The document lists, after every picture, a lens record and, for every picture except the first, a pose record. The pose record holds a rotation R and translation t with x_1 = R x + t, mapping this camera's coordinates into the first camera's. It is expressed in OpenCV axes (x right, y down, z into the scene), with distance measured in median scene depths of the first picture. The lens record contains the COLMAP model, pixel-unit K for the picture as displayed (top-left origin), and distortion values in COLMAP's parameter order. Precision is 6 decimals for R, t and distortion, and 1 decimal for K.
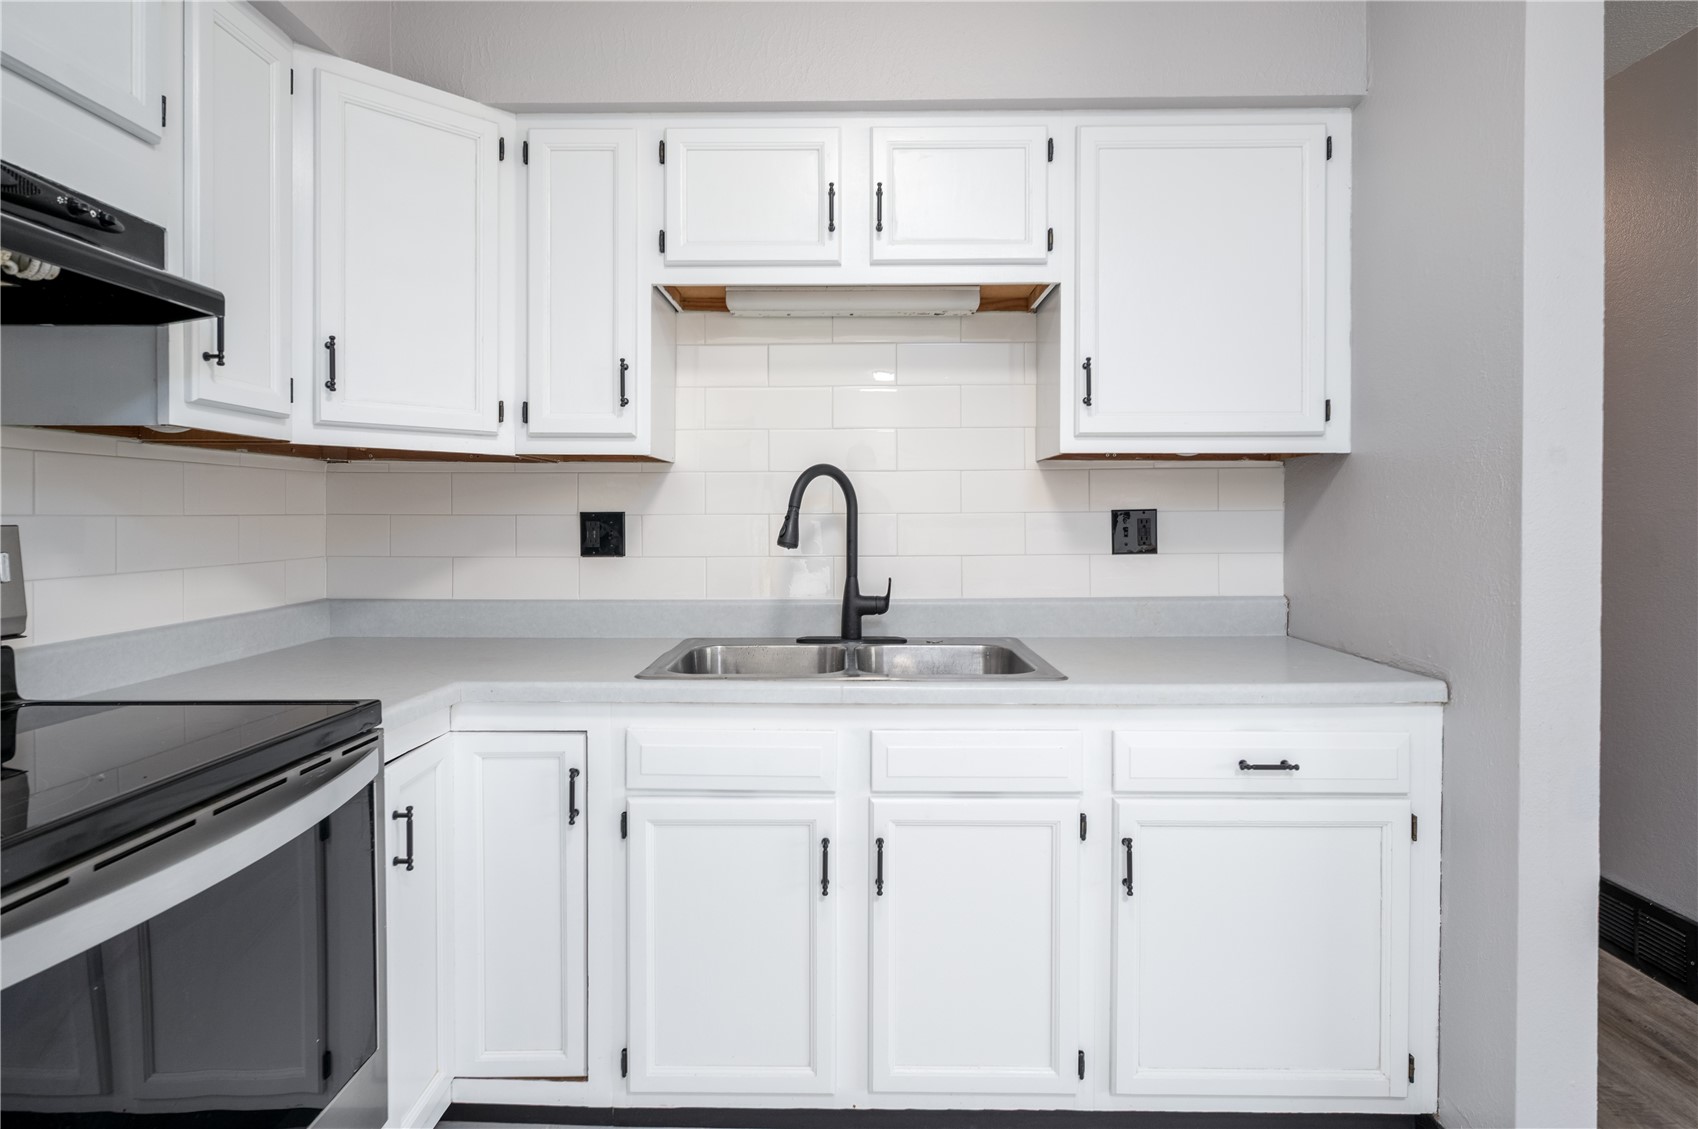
lens RADIAL K [[817.7, 0, 858.2], [0, 817.7, 530.3], [0, 0, 1]] dist [-0.000933, 0.001192]
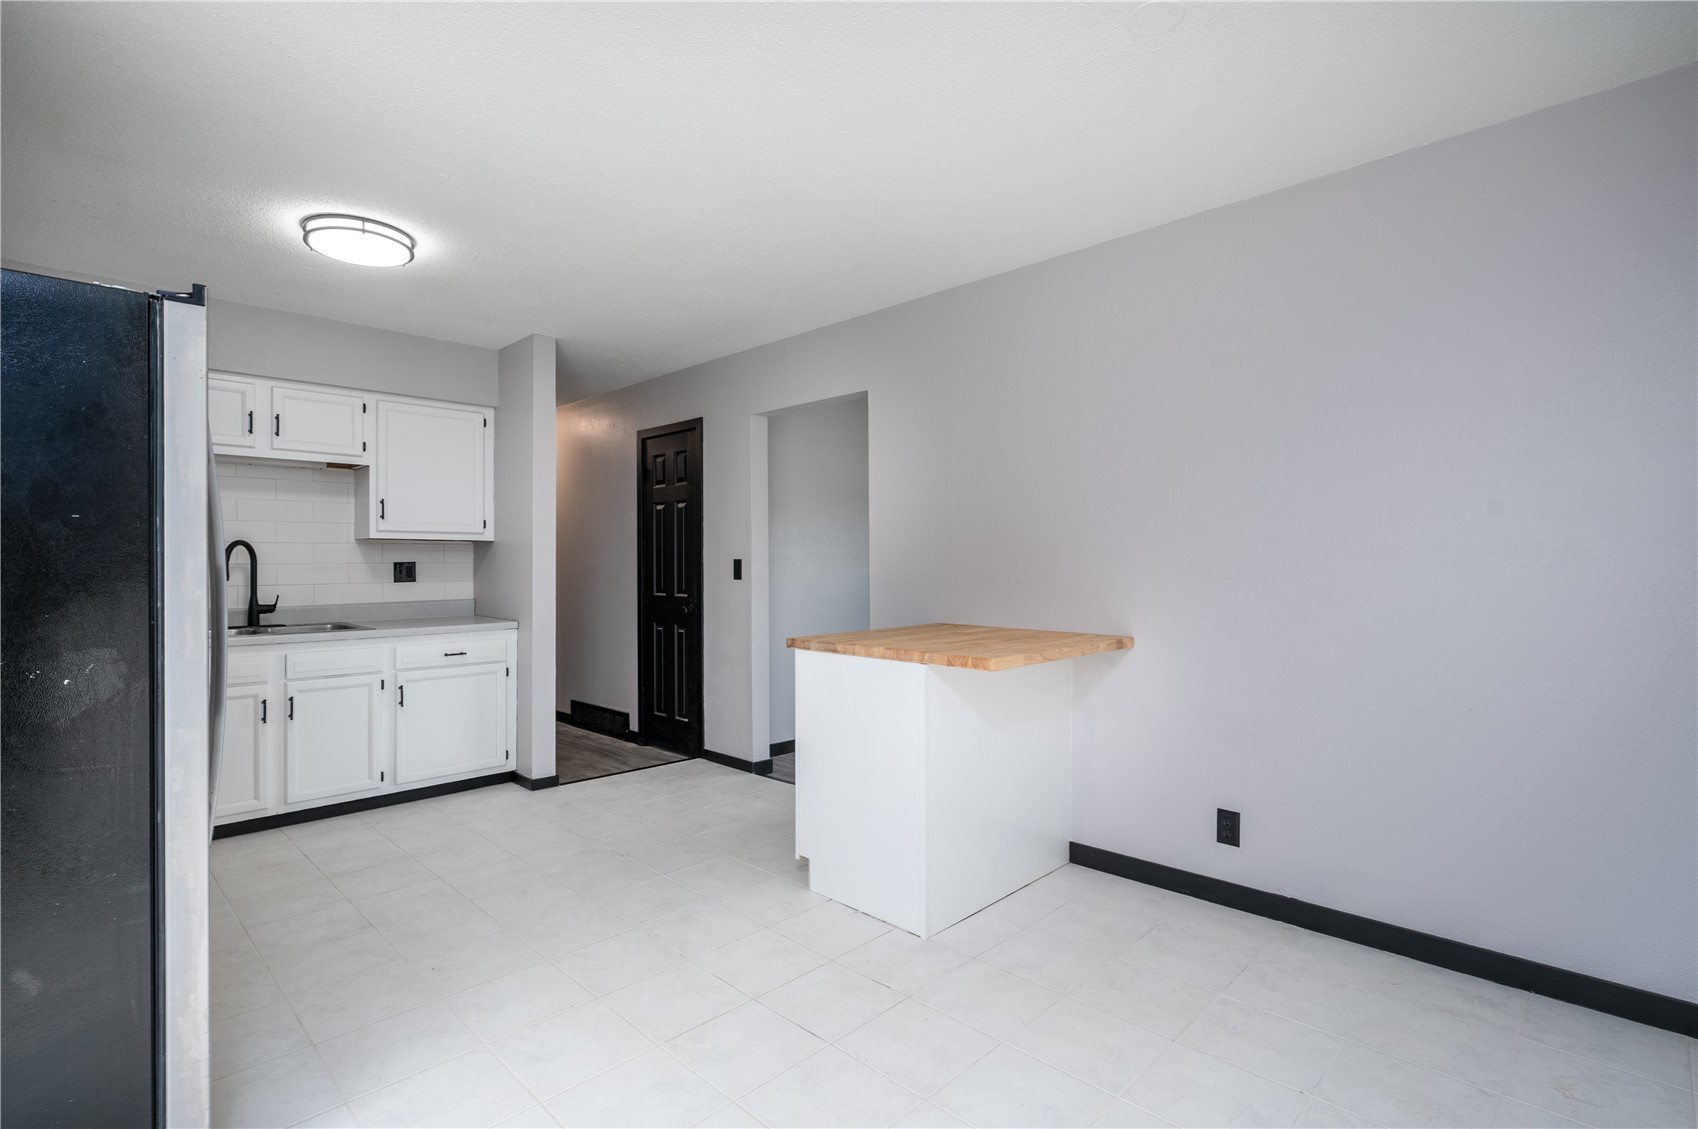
lens RADIAL K [[817.7, 0, 849.1], [0, 817.7, 564.5], [0, 0, 1]] dist [-0.000933, 0.001192]
pose [[0.690766, -0.000319, 0.723078, -0.495317], [0.009689, 0.999914, -0.008815, 0.013595], [-0.723013, 0.013095, 0.690710, -1.600576]]
